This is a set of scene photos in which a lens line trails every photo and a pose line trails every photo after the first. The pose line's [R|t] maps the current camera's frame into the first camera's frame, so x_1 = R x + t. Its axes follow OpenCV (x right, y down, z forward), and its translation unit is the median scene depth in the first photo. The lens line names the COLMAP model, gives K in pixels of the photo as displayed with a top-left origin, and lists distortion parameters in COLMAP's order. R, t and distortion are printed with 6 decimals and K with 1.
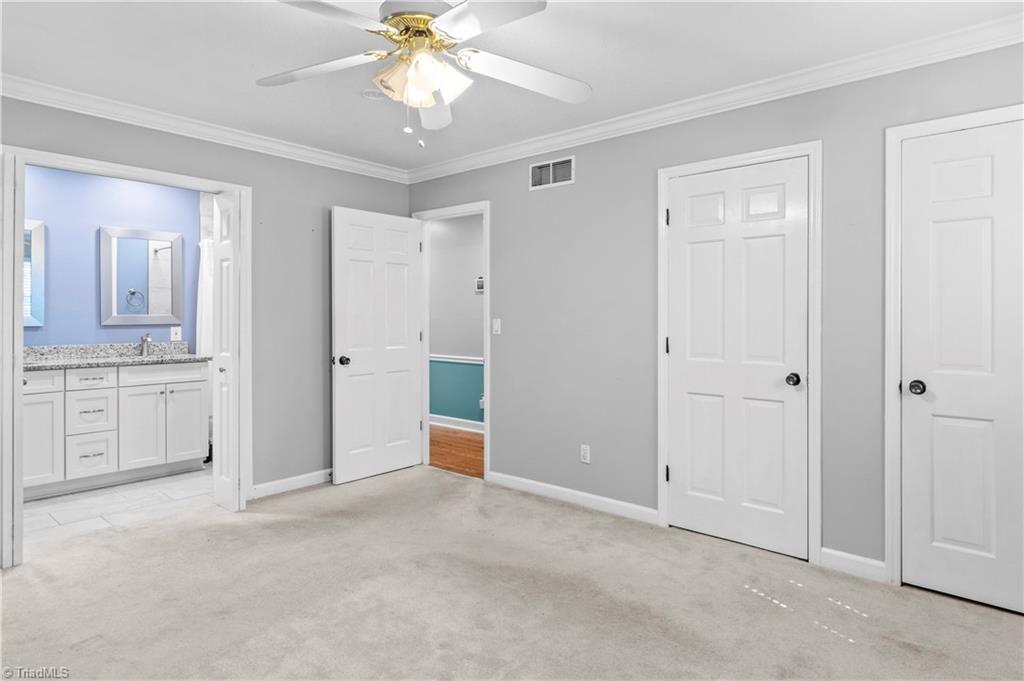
lens RADIAL K [[575.6, 0, 554.3], [0, 575.6, 320.7], [0, 0, 1]] dist [-0.001327, -0.001019]
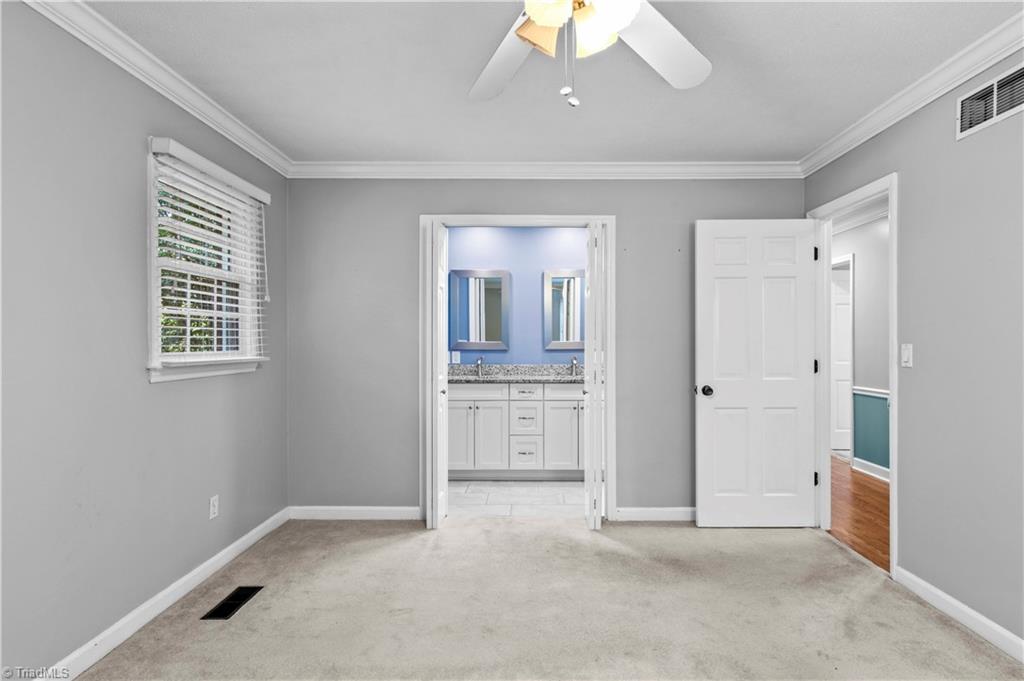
lens RADIAL K [[549.8, 0, 536.5], [0, 549.8, 344.1], [0, 0, 1]] dist [0.005432, 0.000365]
pose [[0.621975, -0.000739, -0.783037, 0.144158], [-0.003457, 0.999987, -0.003689, 0.000999], [0.783030, 0.005002, 0.621964, 0.268418]]
